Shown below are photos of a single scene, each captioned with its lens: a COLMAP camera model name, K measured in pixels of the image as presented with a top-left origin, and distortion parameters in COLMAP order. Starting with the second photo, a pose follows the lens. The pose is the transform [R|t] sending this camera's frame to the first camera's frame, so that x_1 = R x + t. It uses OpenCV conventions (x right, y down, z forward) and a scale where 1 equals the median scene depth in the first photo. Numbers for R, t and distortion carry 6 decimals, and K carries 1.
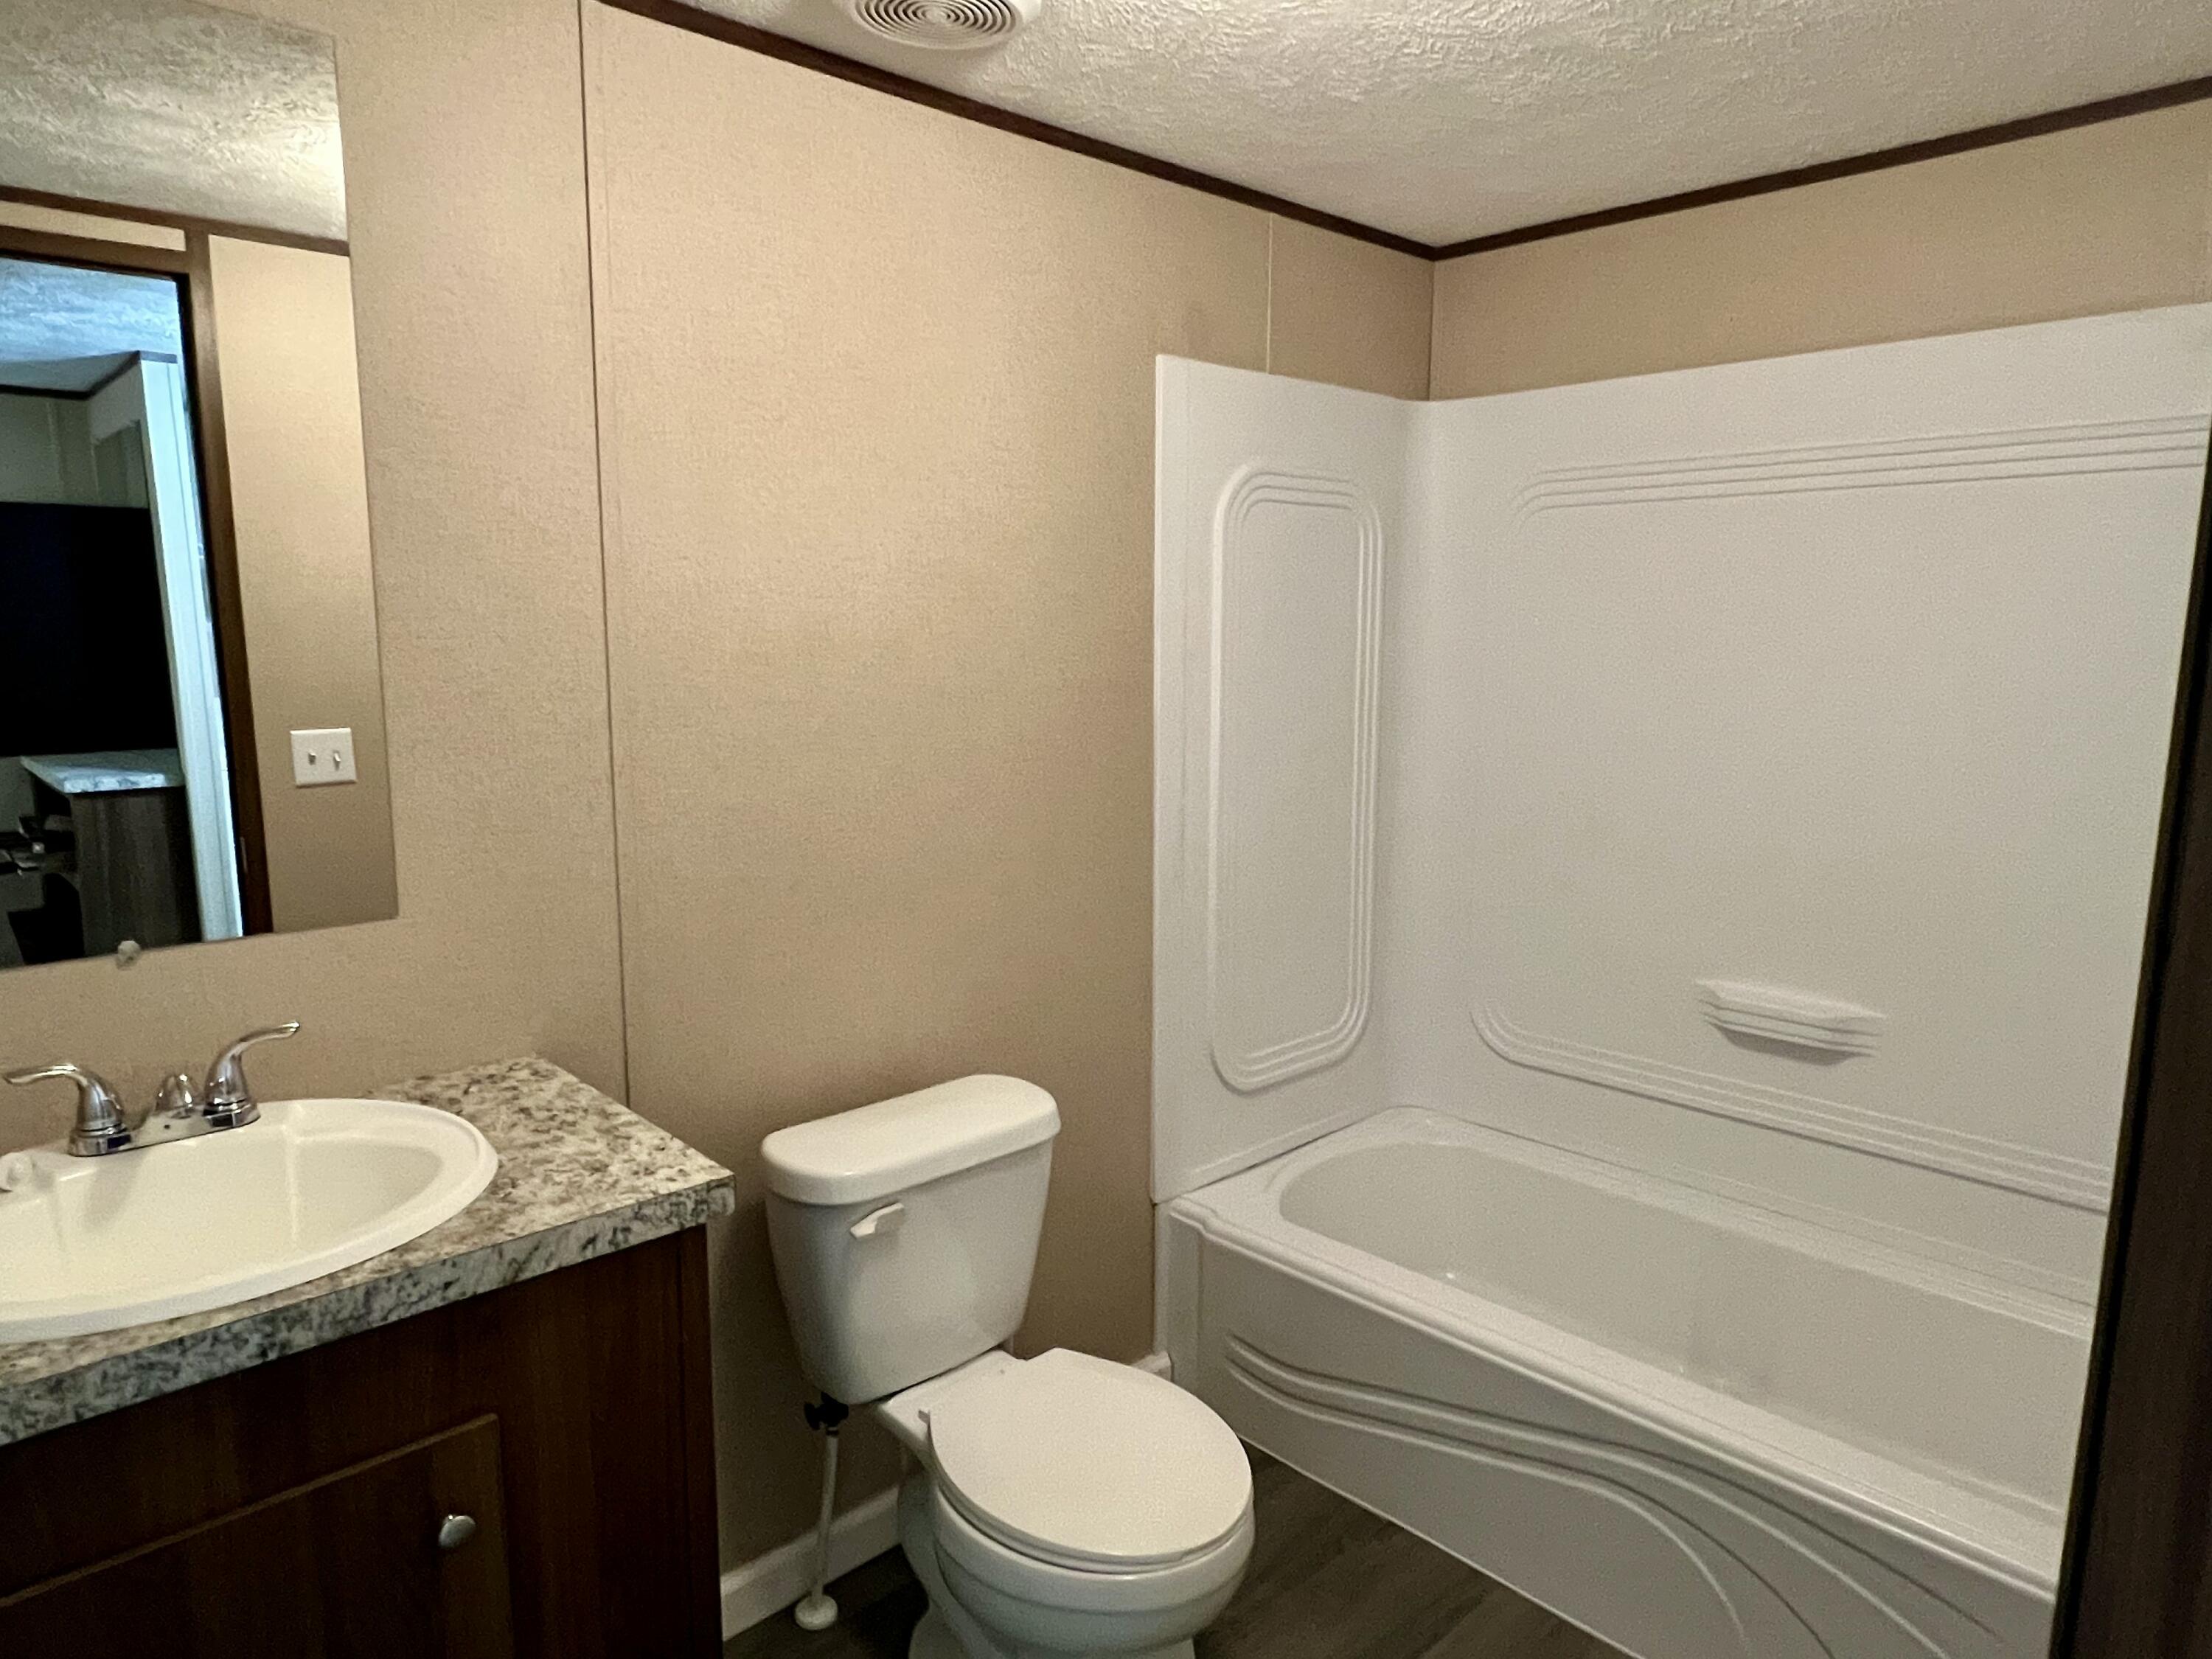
lens RADIAL K [[1375.8, 0, 1106.0], [0, 1375.8, 829.5], [0, 0, 1]] dist [0.000464, -0.002960]
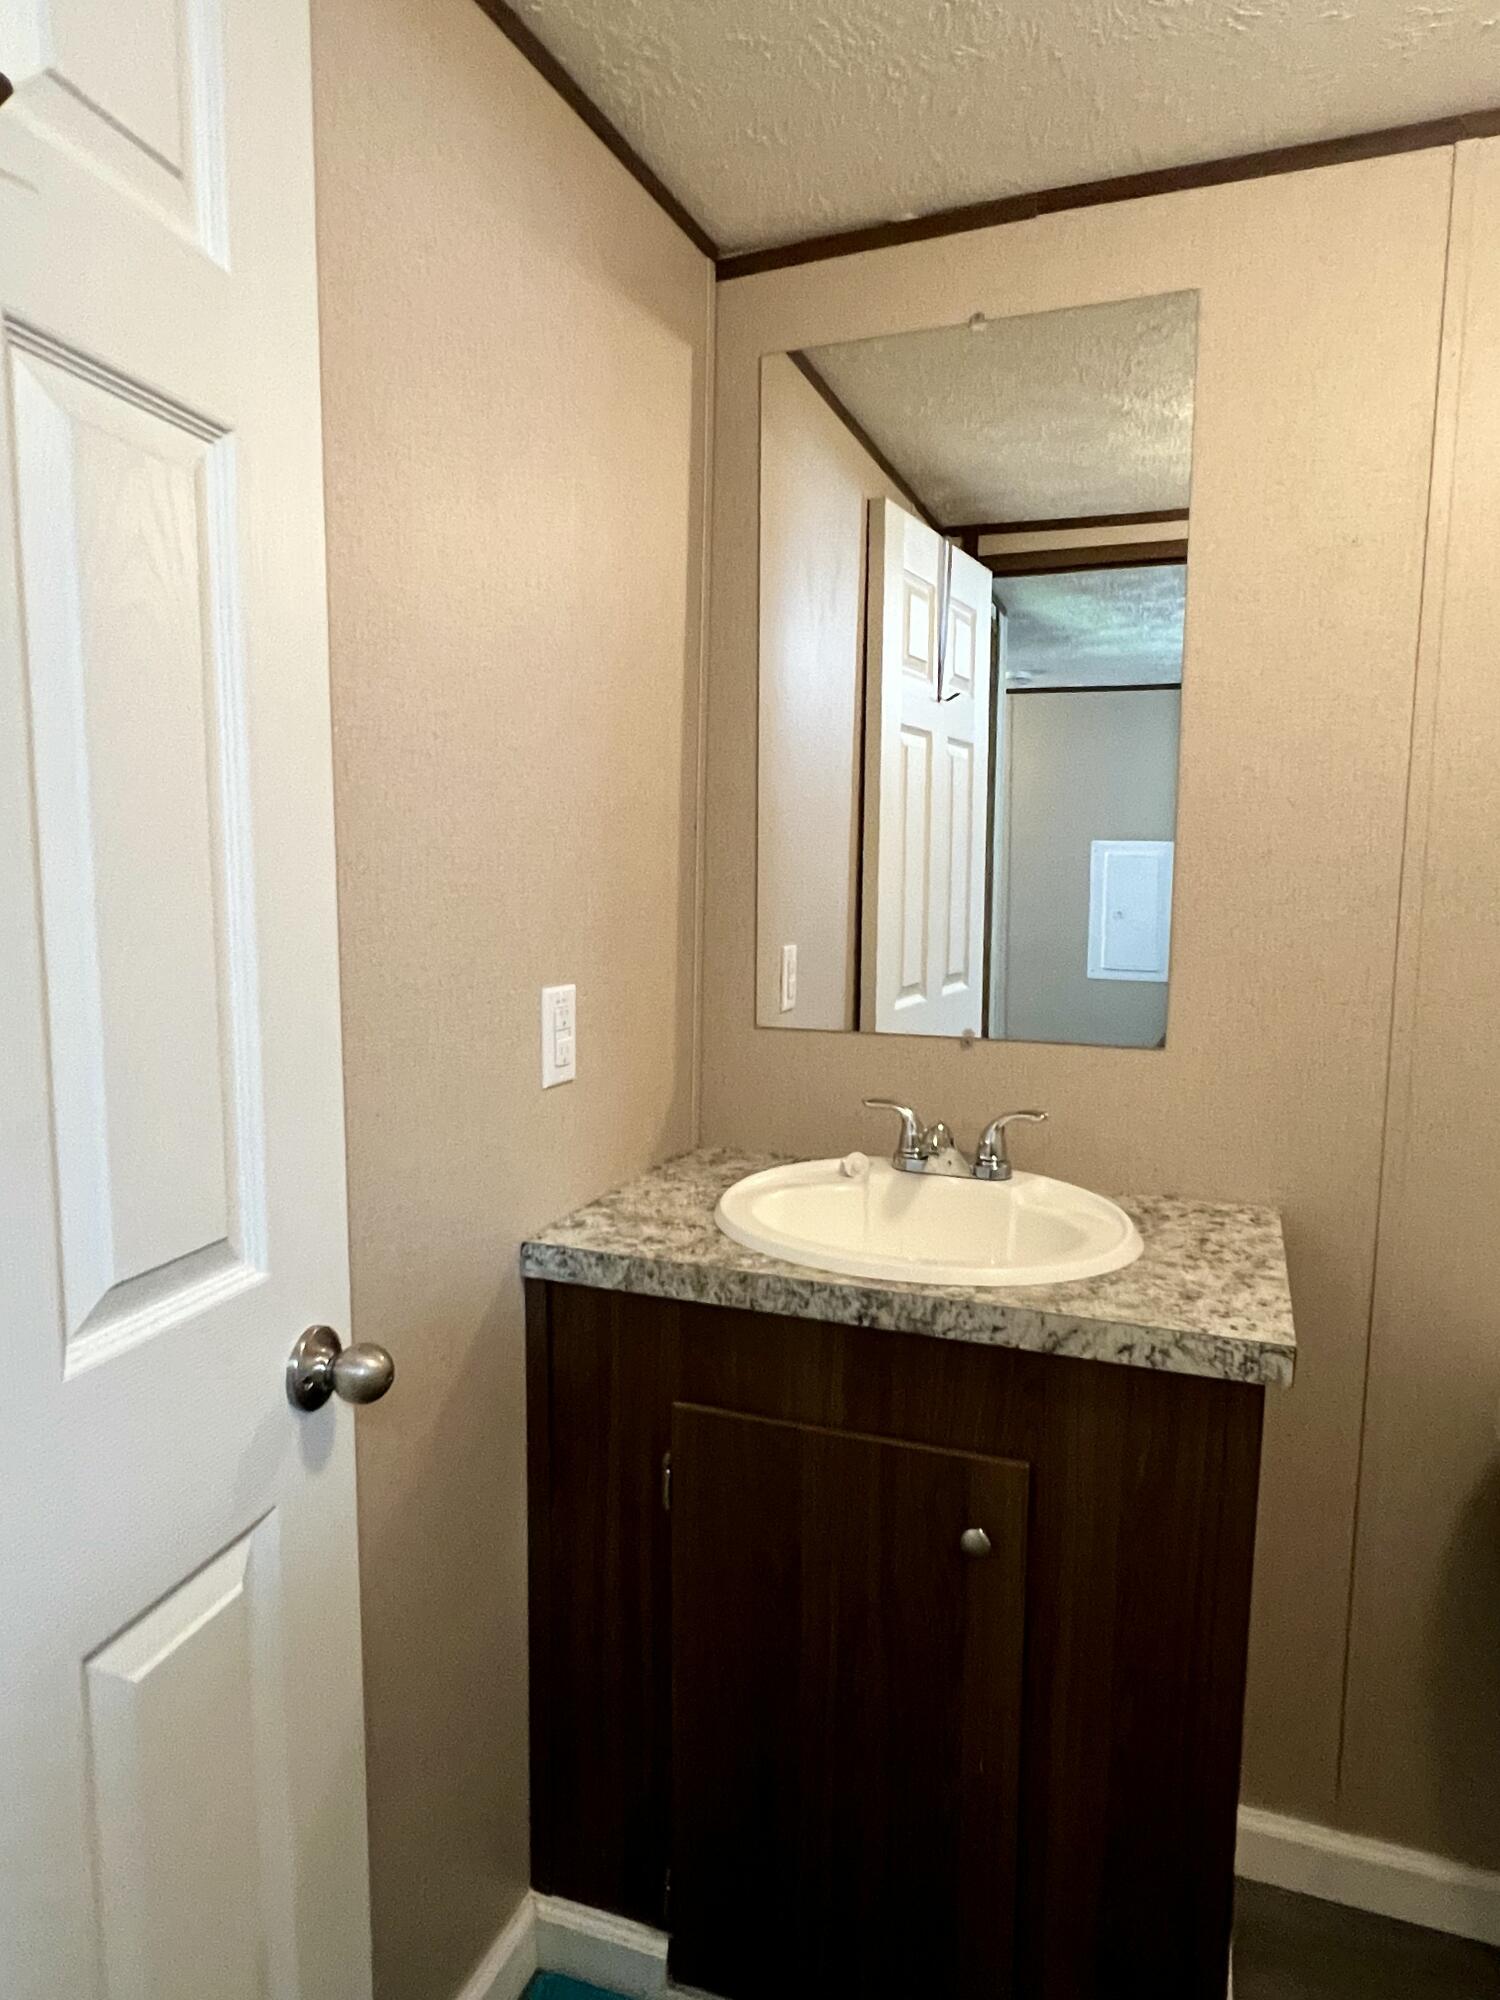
lens RADIAL K [[1244.0, 0, 750.0], [0, 1244.0, 1000.0], [0, 0, 1]] dist [0.000464, -0.002960]
pose [[0.426344, 0.090010, -0.900072, 0.330495], [-0.142529, 0.989292, 0.031420, 0.049988], [0.893262, 0.114891, 0.434608, 0.306401]]
